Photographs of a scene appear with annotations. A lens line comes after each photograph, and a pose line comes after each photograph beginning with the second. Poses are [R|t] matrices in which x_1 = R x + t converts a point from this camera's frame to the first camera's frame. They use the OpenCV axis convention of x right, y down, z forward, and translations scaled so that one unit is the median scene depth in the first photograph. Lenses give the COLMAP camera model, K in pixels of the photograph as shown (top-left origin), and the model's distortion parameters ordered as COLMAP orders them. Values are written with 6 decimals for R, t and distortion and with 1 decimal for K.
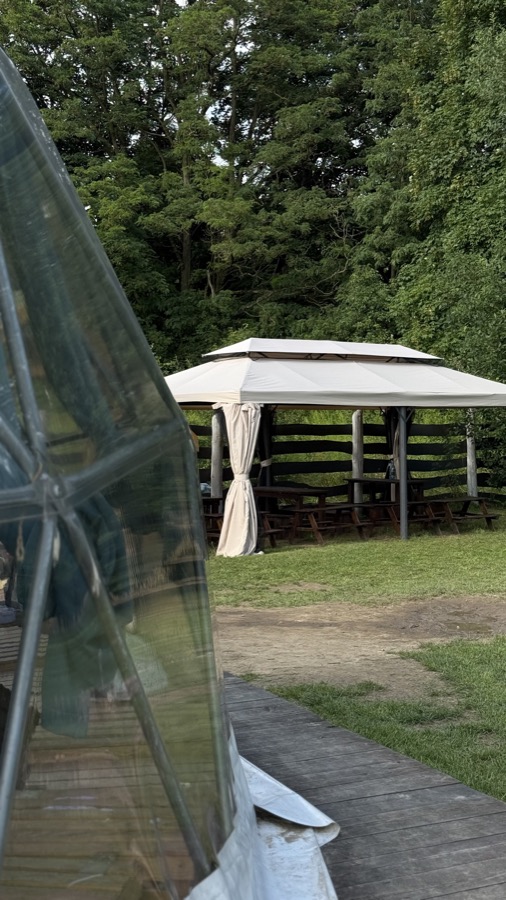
lens RADIAL K [[1267.8, 0, 253.0], [0, 1267.8, 450.0], [0, 0, 1]] dist [0.125963, -0.036712]
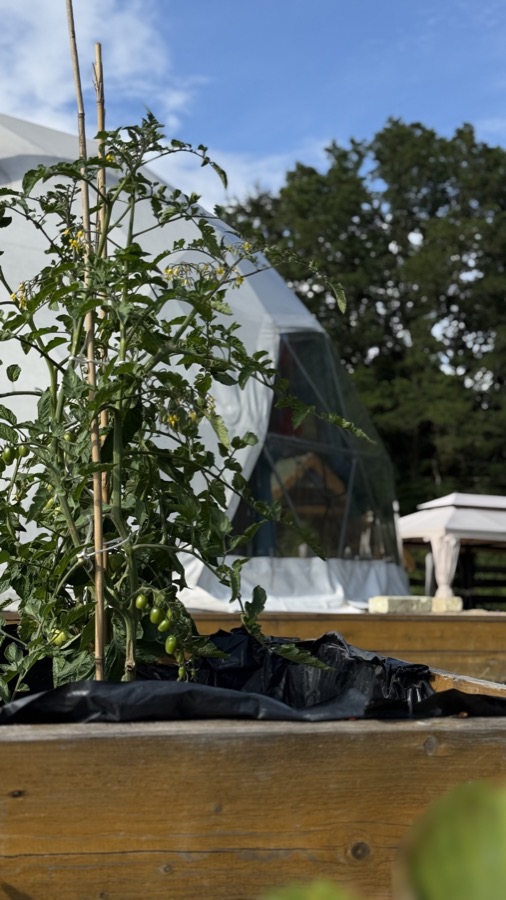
lens RADIAL K [[1267.8, 0, 253.0], [0, 1267.8, 450.0], [0, 0, 1]] dist [0.125963, -0.036712]
pose [[0.982903, -0.005028, -0.184058, 0.017137], [-0.024613, 0.987068, -0.158404, 0.039754], [0.182474, 0.160226, 0.970067, -0.171462]]
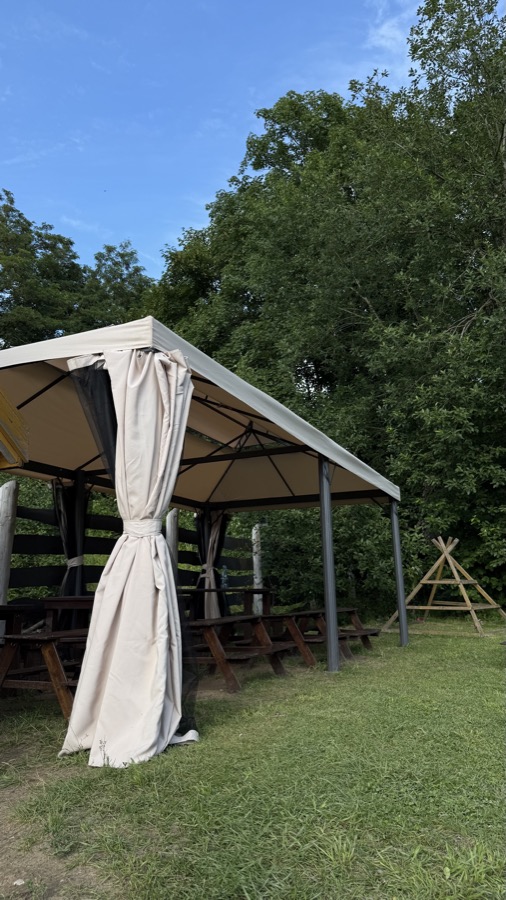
lens RADIAL K [[633.9, 0, 253.0], [0, 633.9, 450.0], [0, 0, 1]] dist [0.171514, -0.000456]
pose [[0.917404, 0.088290, 0.388039, -0.023727], [0.006806, 0.971455, -0.237126, 0.018760], [-0.397898, 0.220181, 0.890616, 0.331070]]
